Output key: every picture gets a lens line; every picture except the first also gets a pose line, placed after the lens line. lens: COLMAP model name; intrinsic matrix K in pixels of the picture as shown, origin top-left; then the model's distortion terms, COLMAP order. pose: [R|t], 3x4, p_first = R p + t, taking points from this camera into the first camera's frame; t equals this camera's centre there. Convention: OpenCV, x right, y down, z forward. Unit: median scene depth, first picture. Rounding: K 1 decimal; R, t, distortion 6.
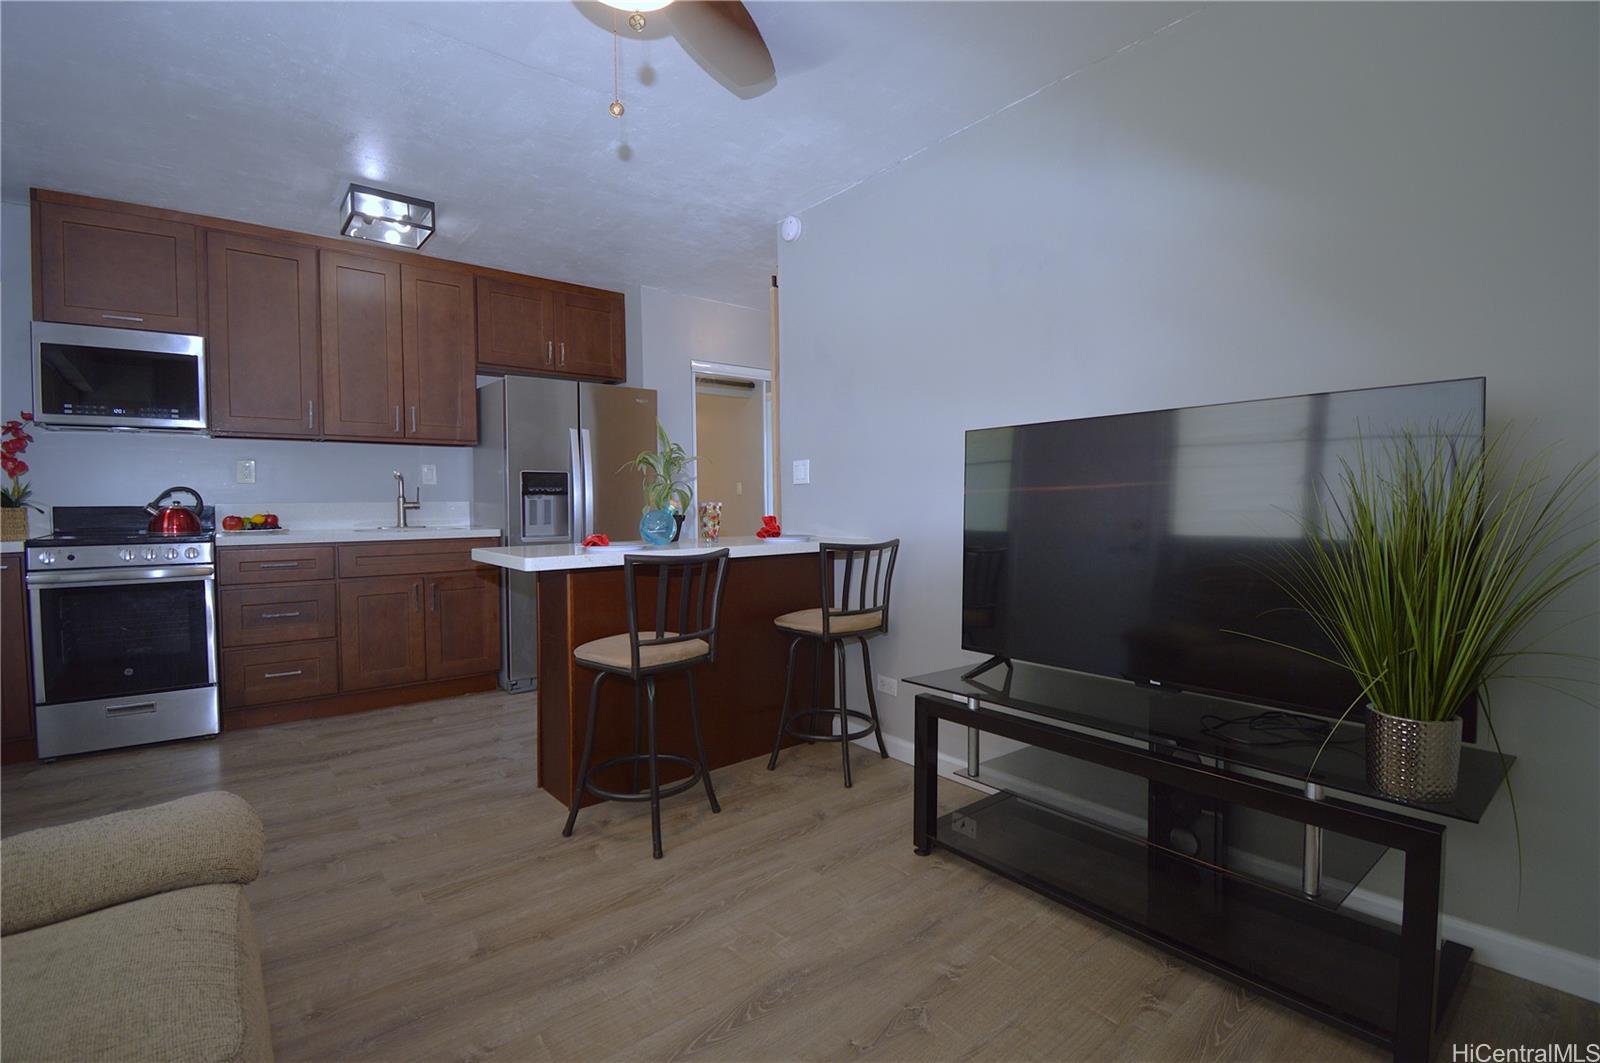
lens RADIAL K [[713.3, 0, 801.5], [0, 713.3, 523.5], [0, 0, 1]] dist [0.015540, -0.022538]
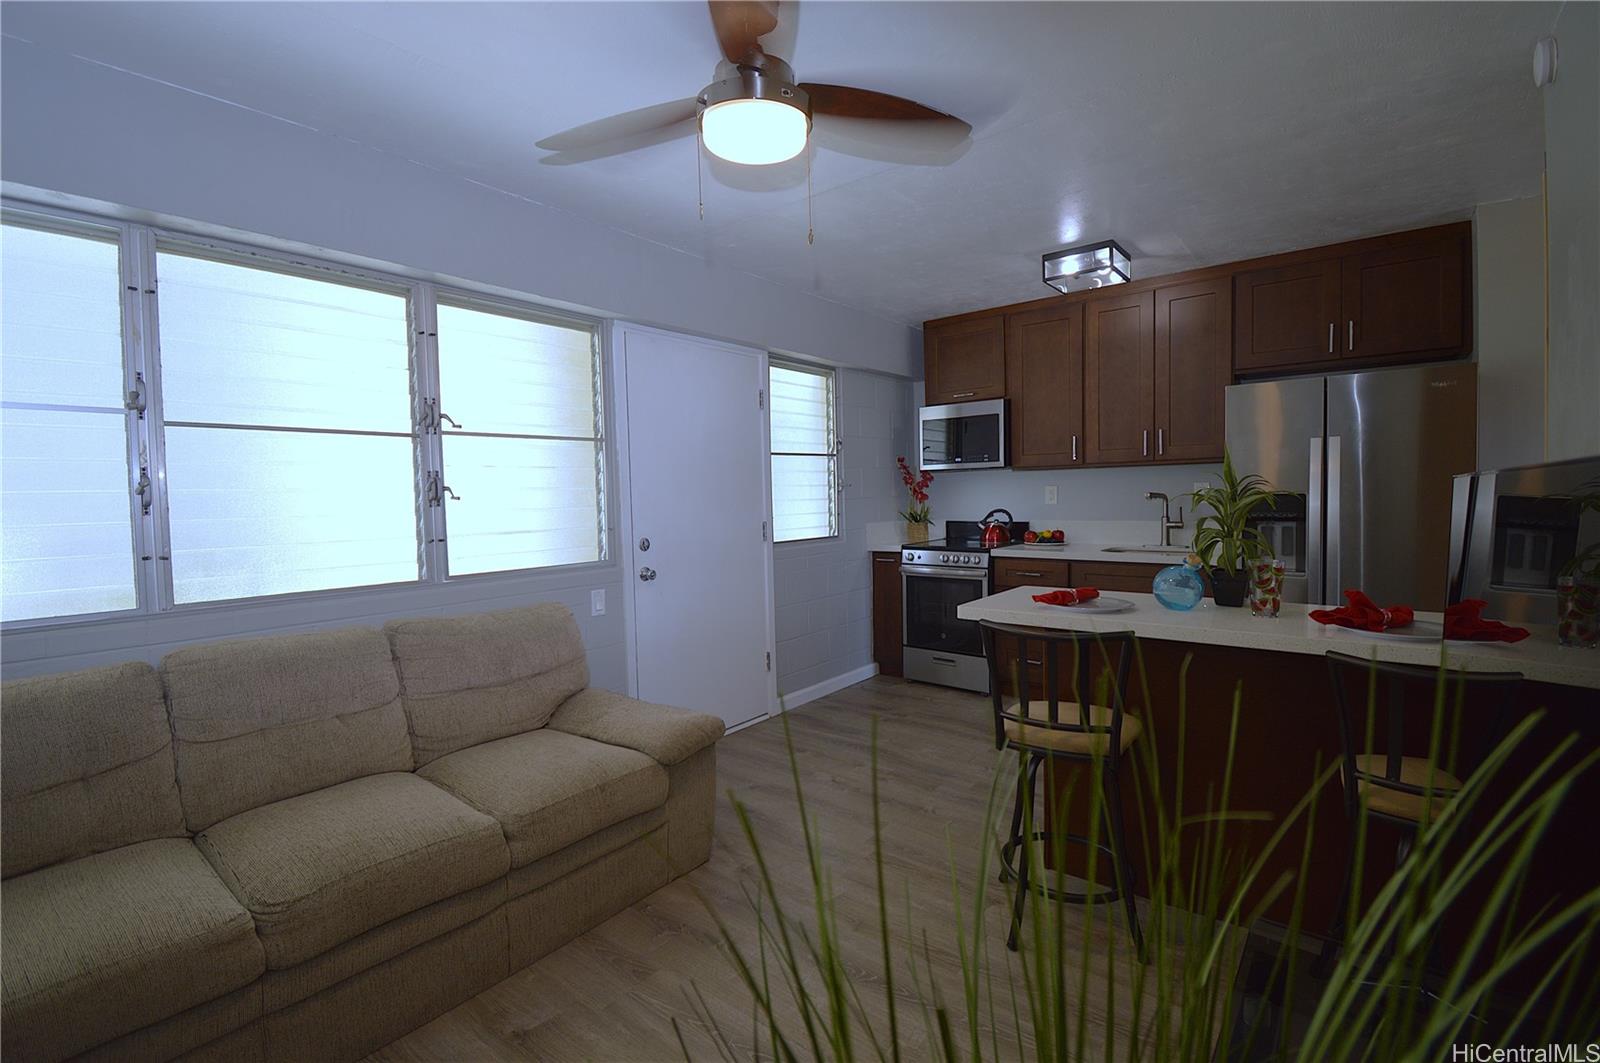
lens RADIAL K [[713.3, 0, 801.5], [0, 713.3, 523.5], [0, 0, 1]] dist [0.015540, -0.022538]
pose [[0.212796, 0.043234, -0.976140, 0.406307], [-0.013561, 0.999055, 0.041292, -0.077651], [0.977002, 0.004451, 0.213182, 0.344494]]
